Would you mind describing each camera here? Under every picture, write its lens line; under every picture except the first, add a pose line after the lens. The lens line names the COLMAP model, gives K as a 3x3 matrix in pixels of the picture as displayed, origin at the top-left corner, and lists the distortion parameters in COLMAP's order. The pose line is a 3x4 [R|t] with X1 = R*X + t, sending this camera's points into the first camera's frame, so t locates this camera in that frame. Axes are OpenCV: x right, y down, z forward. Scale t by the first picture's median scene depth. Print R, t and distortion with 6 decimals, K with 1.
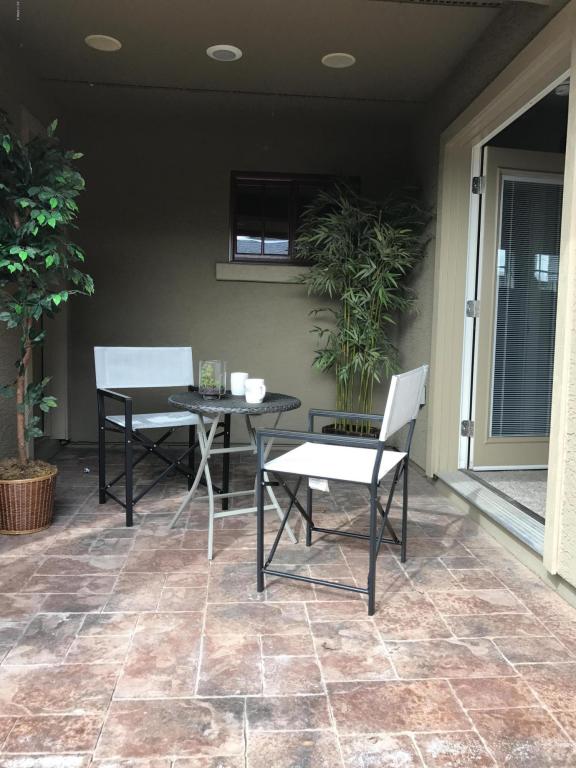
lens RADIAL K [[629.7, 0, 288.0], [0, 629.7, 384.0], [0, 0, 1]] dist [0.014151, -0.005951]
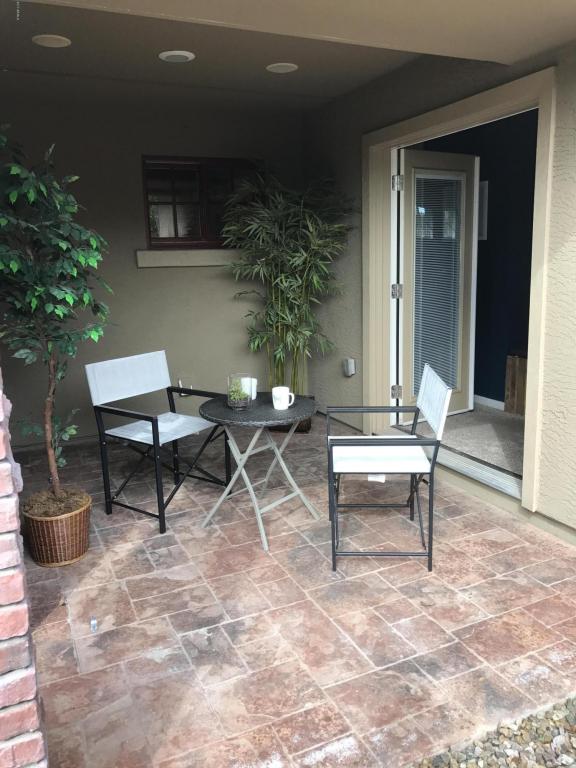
lens RADIAL K [[629.7, 0, 288.0], [0, 629.7, 384.0], [0, 0, 1]] dist [0.014151, -0.005951]
pose [[0.934712, -0.121686, 0.333924, -0.439777], [0.081092, 0.987796, 0.132977, -0.173237], [-0.346031, -0.097216, 0.933173, -0.055509]]
